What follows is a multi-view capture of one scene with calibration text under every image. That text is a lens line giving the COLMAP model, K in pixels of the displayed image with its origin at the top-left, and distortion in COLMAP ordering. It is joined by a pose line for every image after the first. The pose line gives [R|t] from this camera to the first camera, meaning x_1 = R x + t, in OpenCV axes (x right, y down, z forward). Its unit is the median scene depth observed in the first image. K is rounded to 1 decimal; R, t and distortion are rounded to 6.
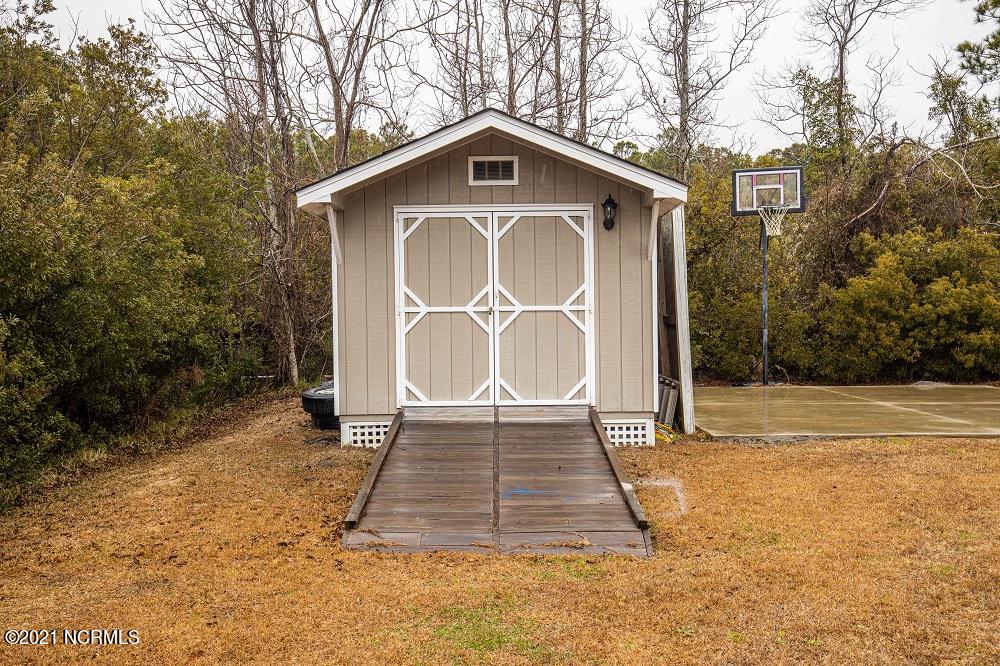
lens RADIAL K [[925.9, 0, 523.2], [0, 925.9, 327.5], [0, 0, 1]] dist [0.043296, 0.020235]
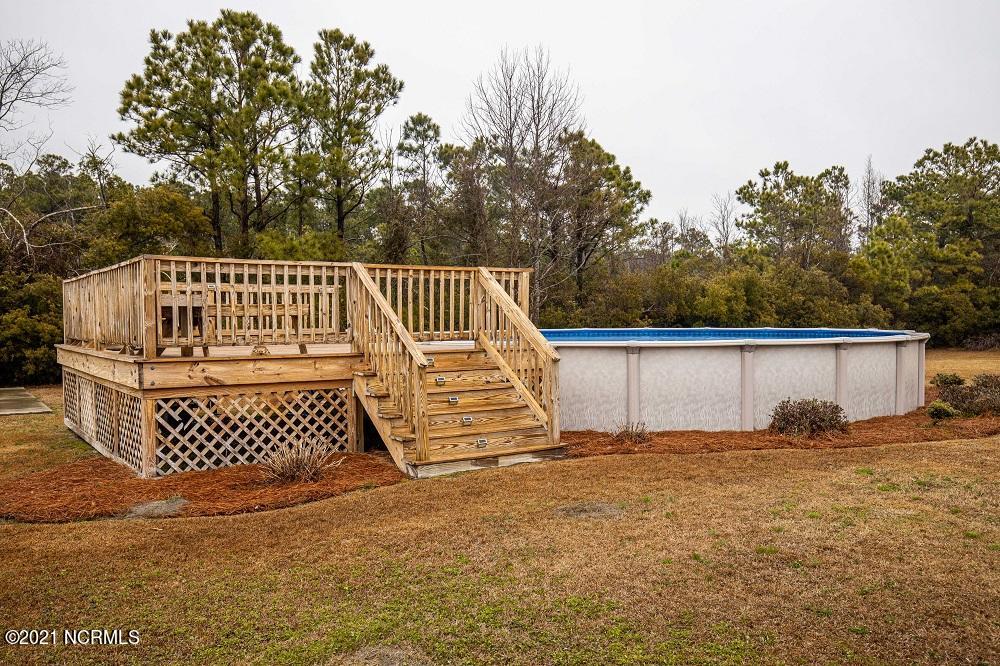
lens RADIAL K [[789.4, 0, 500.0], [0, 789.4, 333.0], [0, 0, 1]] dist [0.023483, 0.001603]
pose [[0.827734, -0.016184, 0.560888, 0.714640], [0.016340, 0.999855, 0.004736, -0.024305], [-0.560883, 0.005245, 0.827878, -0.689482]]
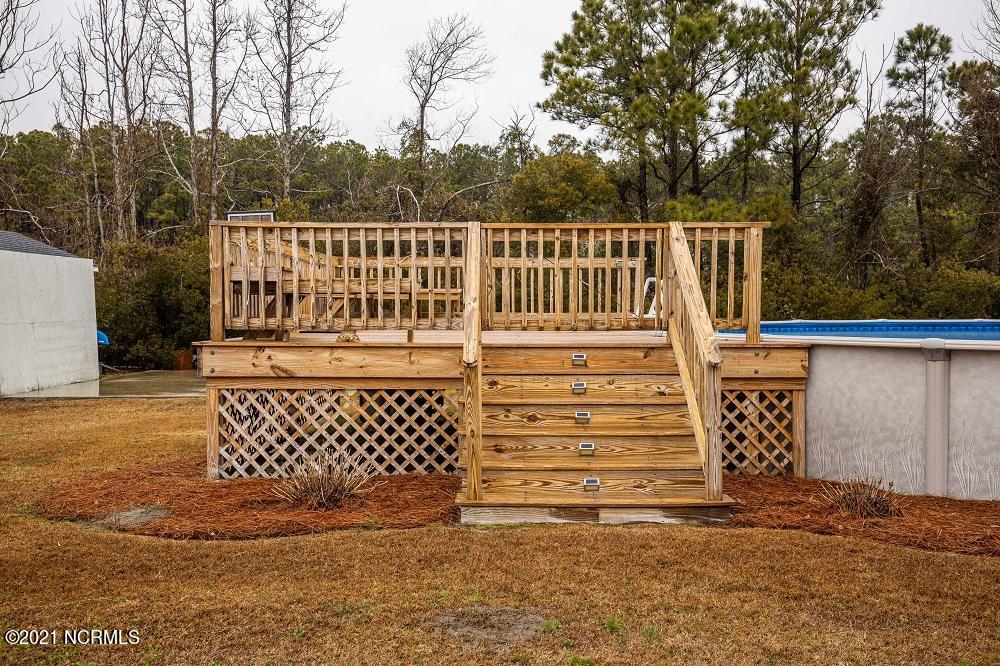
lens RADIAL K [[925.9, 0, 523.2], [0, 925.9, 327.5], [0, 0, 1]] dist [0.043296, 0.020235]
pose [[0.999955, 0.002388, 0.009211, 1.115702], [-0.002453, 0.999972, 0.007108, -0.019254], [-0.009194, -0.007130, 0.999932, -0.638758]]
